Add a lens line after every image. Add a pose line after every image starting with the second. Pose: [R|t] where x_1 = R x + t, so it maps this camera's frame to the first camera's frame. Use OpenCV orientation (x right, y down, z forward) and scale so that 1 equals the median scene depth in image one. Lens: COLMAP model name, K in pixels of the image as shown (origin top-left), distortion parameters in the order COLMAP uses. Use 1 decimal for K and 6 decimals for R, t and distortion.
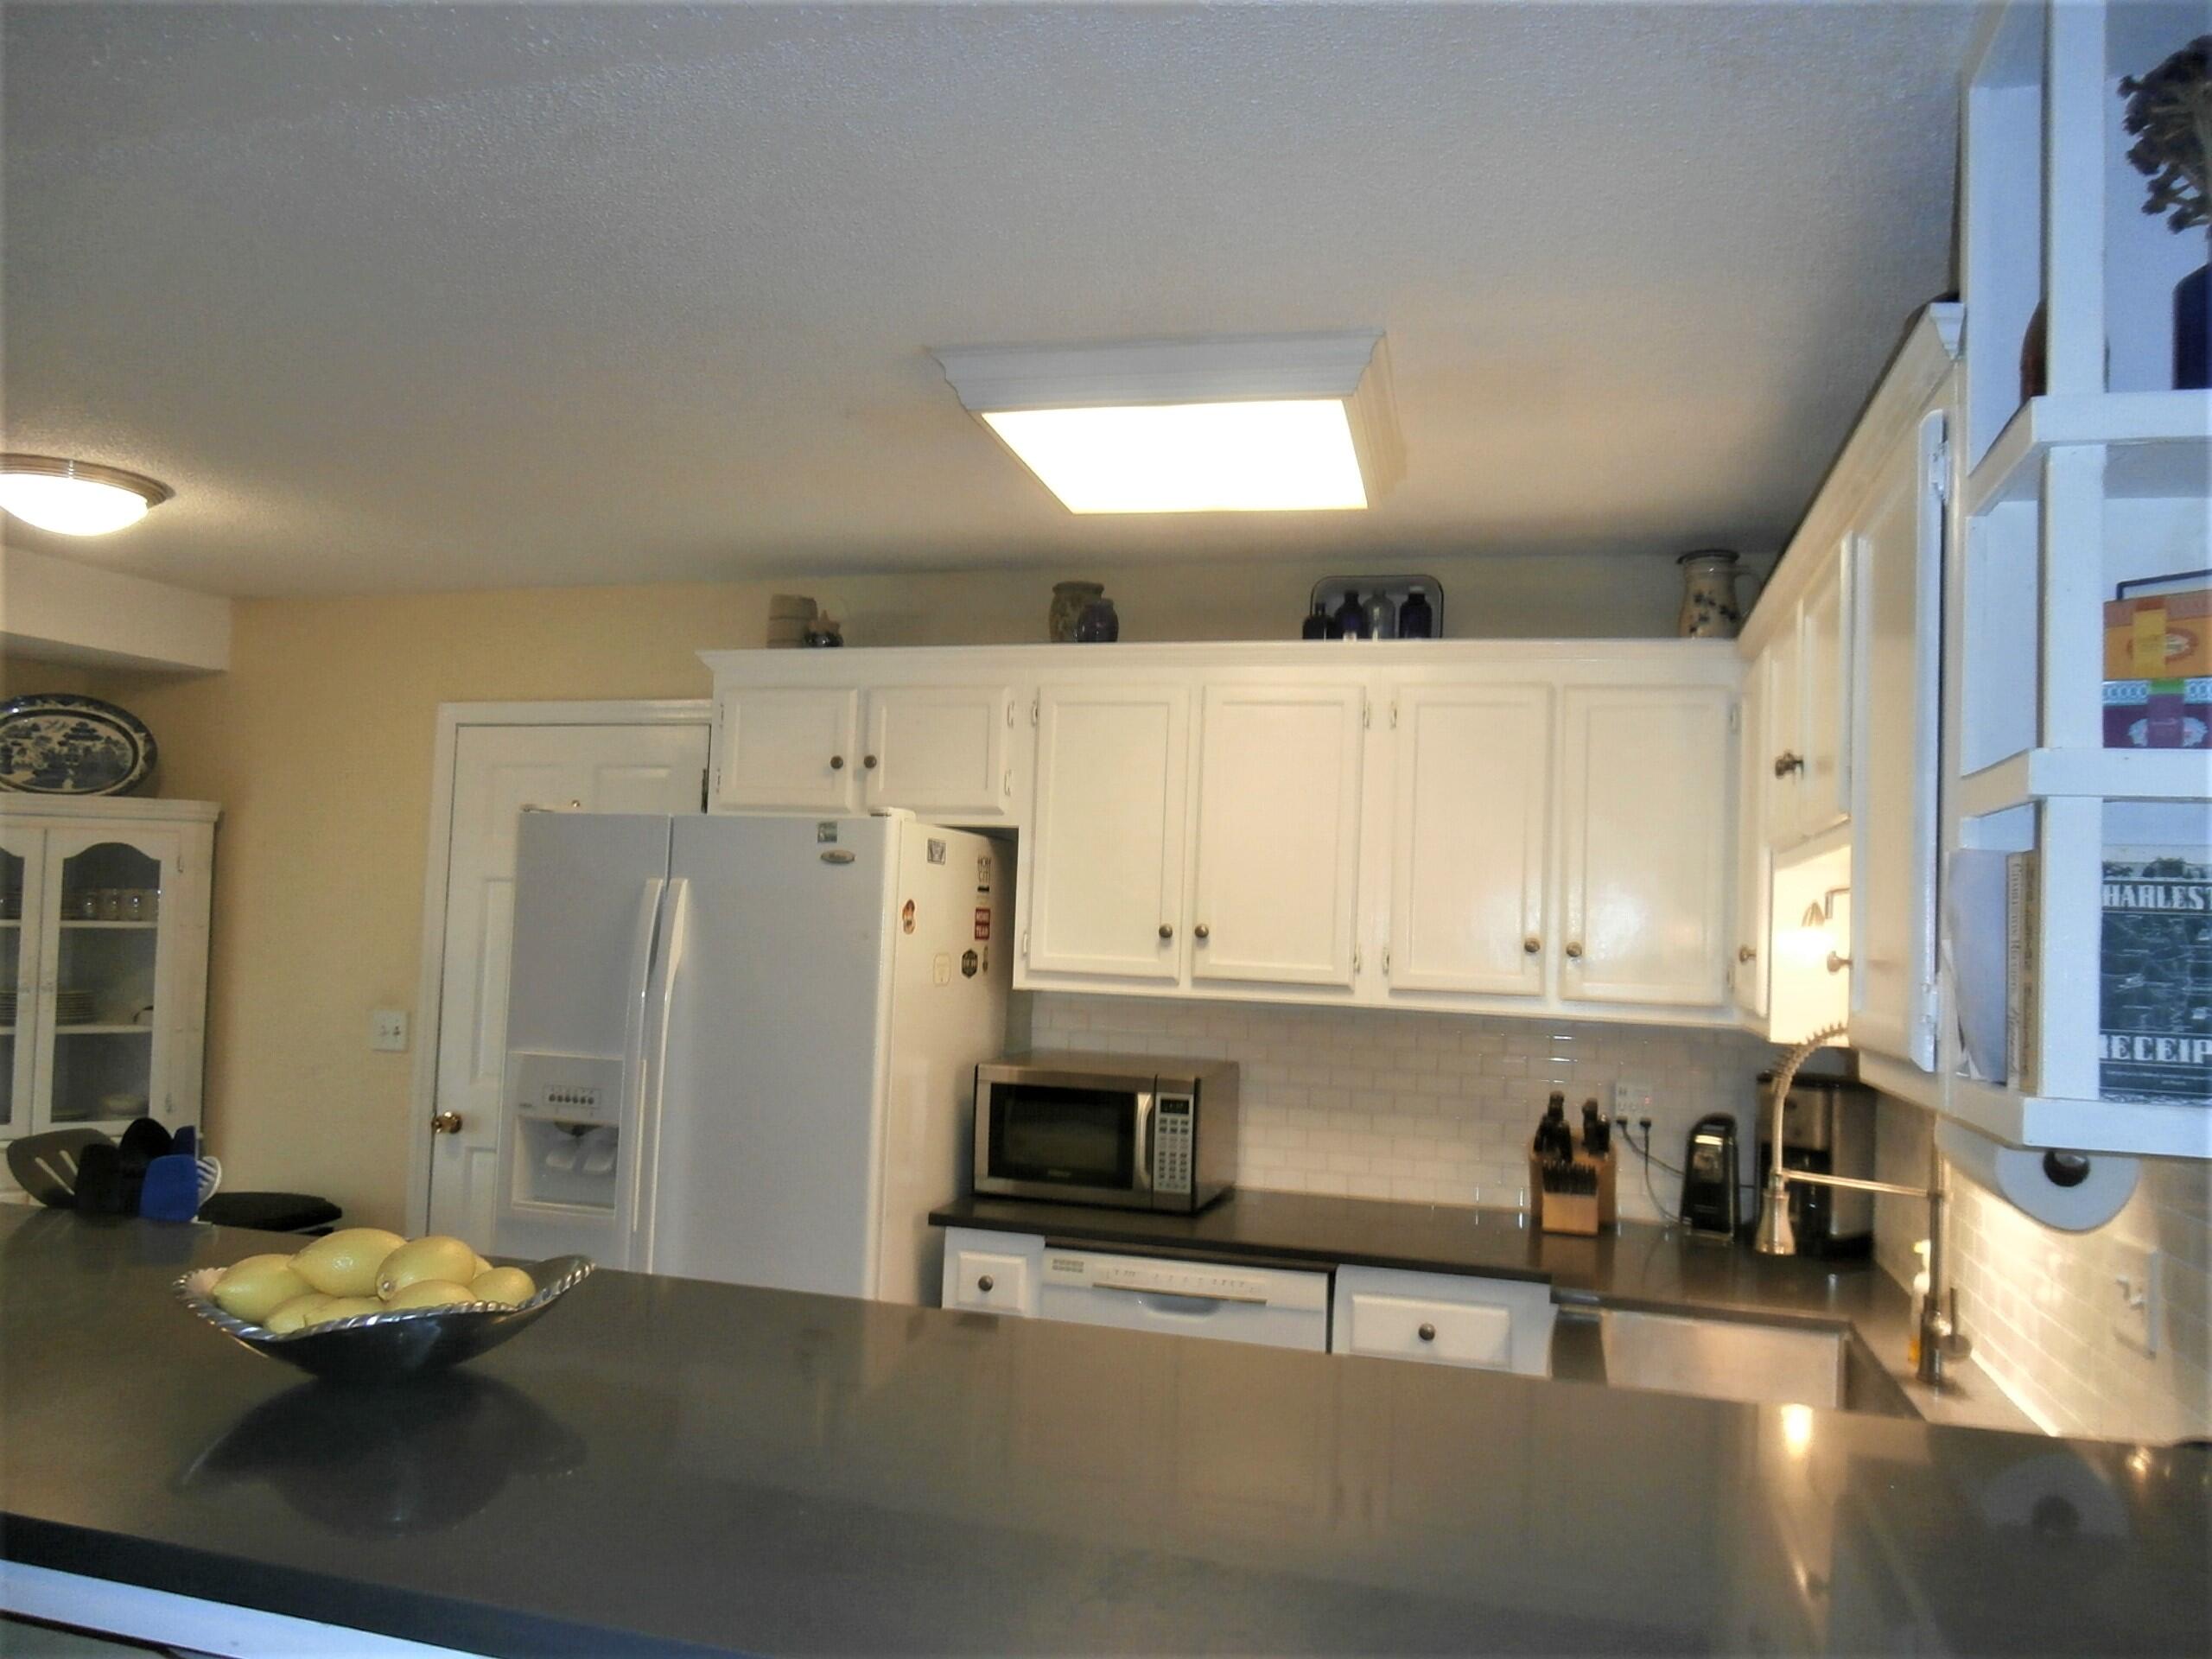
lens RADIAL K [[1593.3, 0, 1118.5], [0, 1593.3, 853.7], [0, 0, 1]] dist [-0.053601, 0.085562]
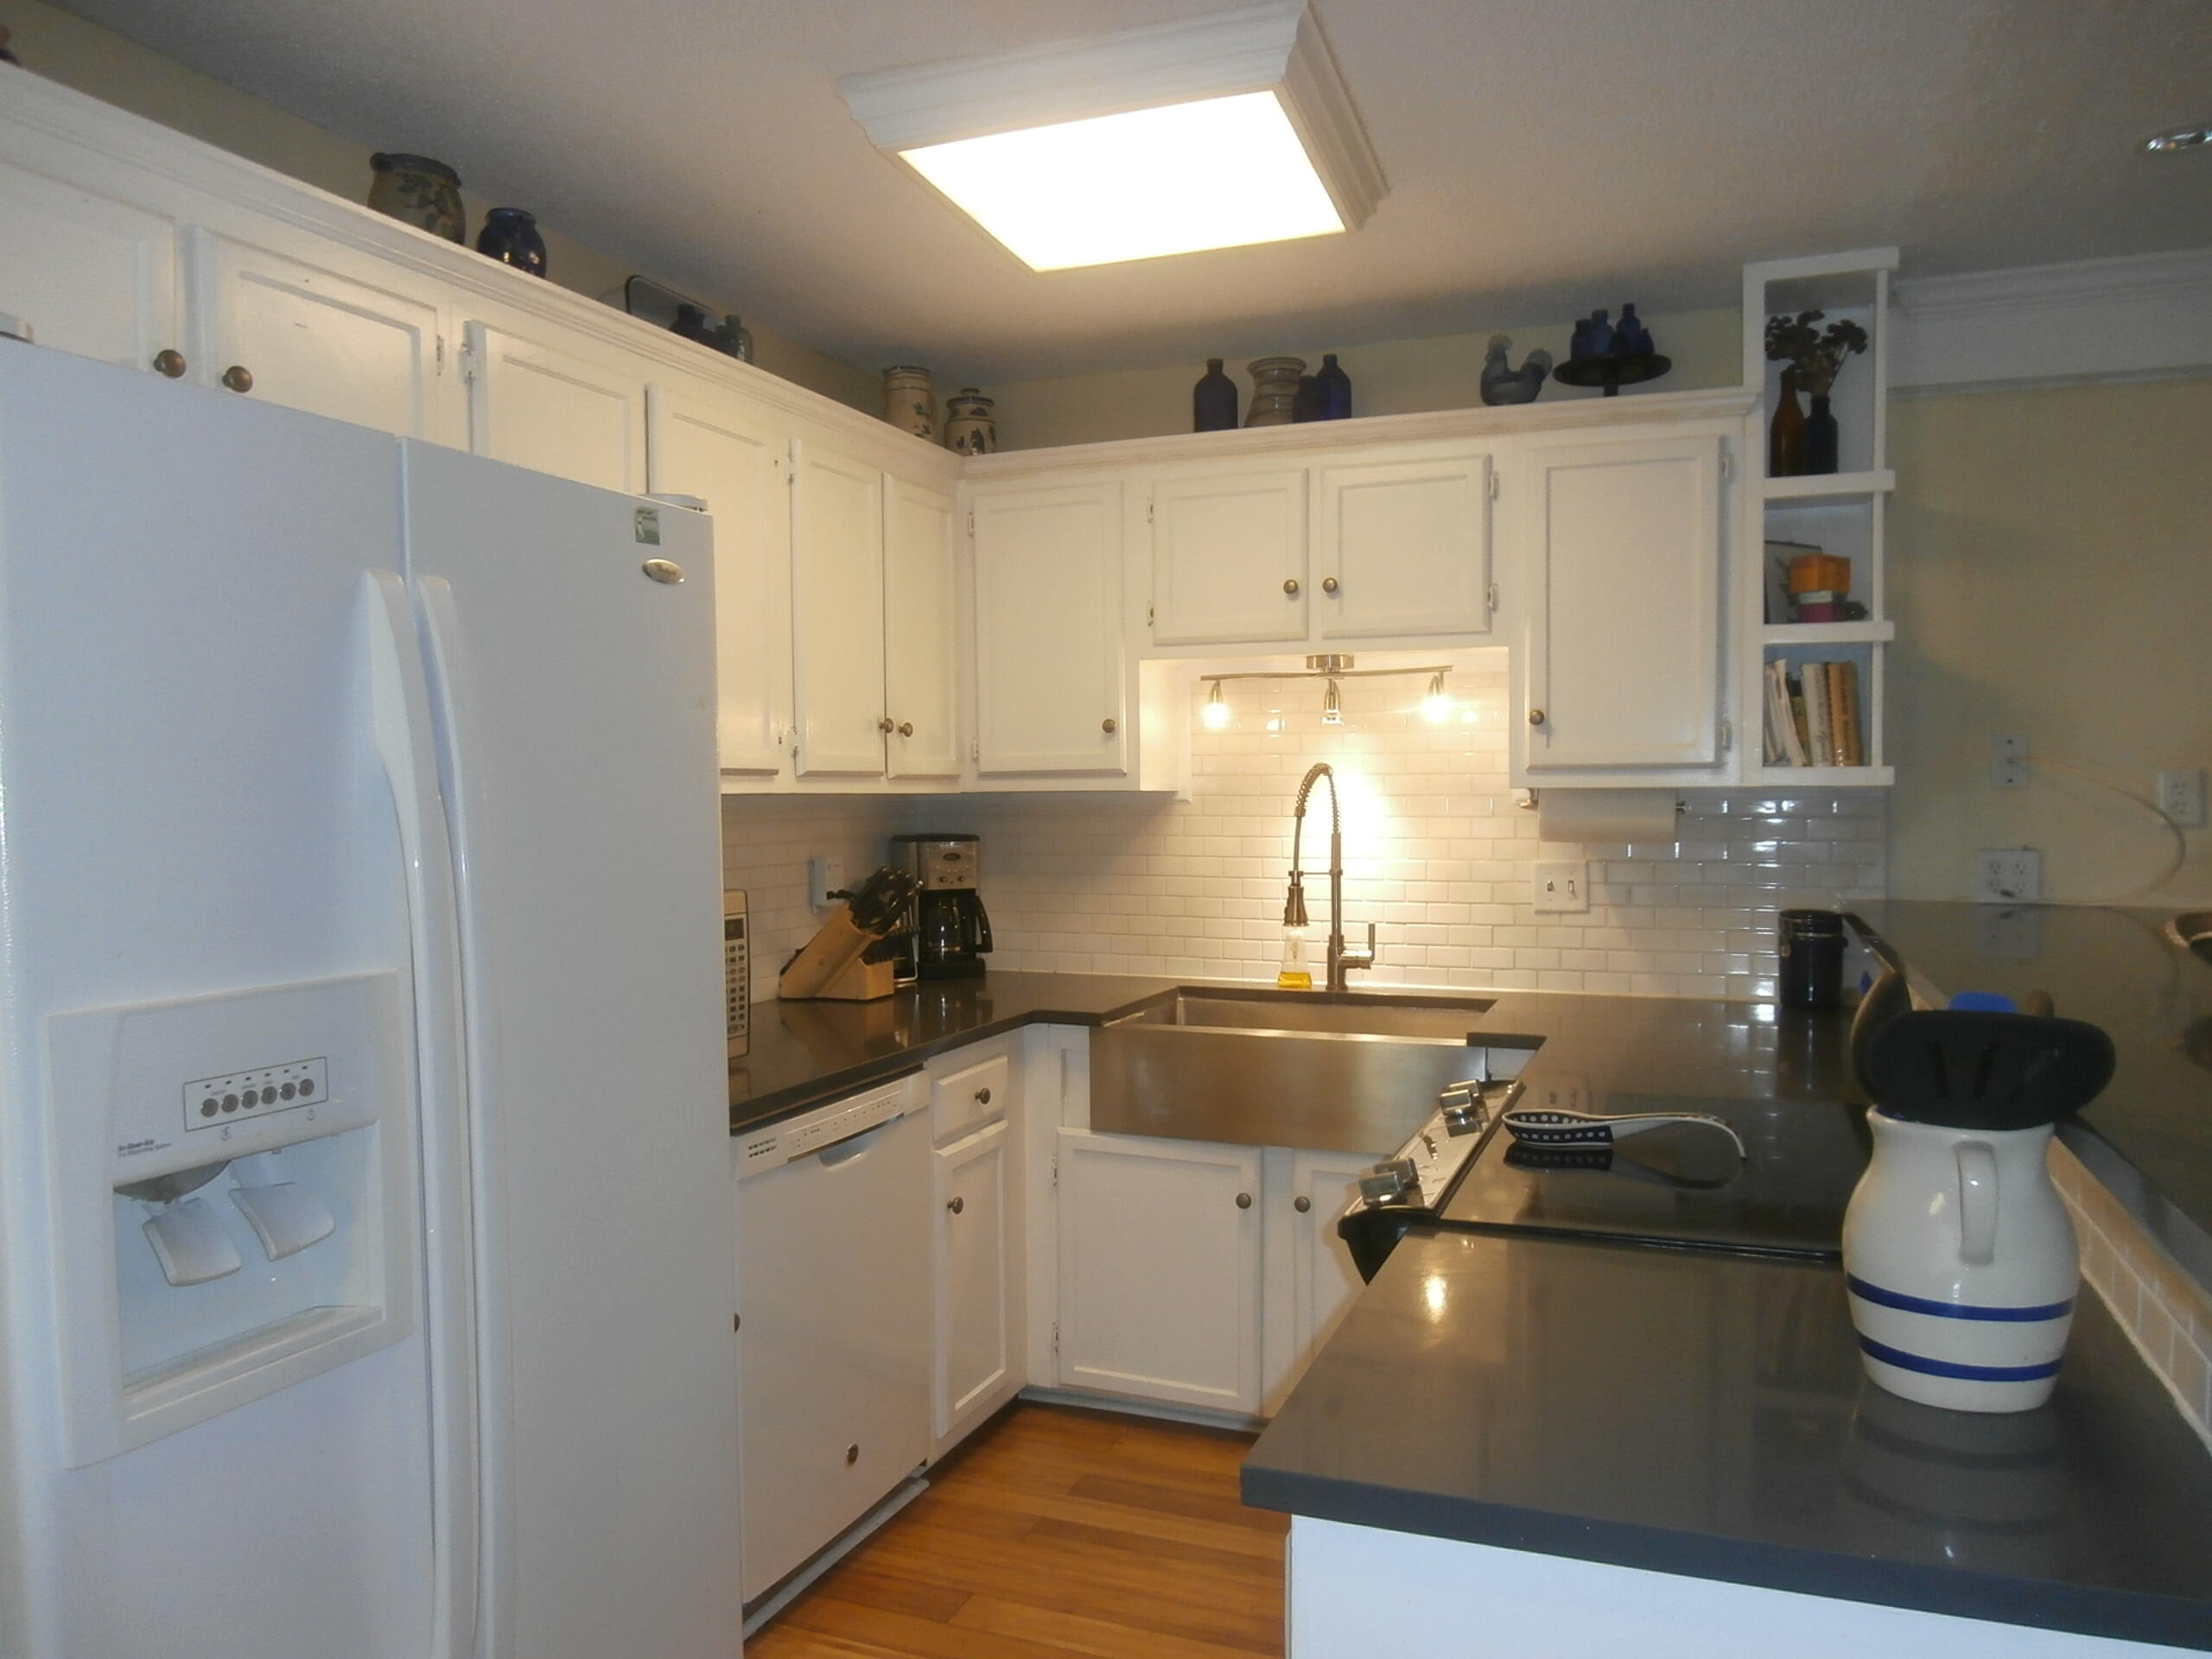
lens RADIAL K [[1553.9, 0, 1150.4], [0, 1553.9, 854.7], [0, 0, 1]] dist [-0.004603, -0.091293]
pose [[0.064568, -0.076794, 0.994954, -0.704921], [-0.039710, 0.996047, 0.079456, 0.051062], [-0.997123, -0.044640, 0.061263, 0.733346]]
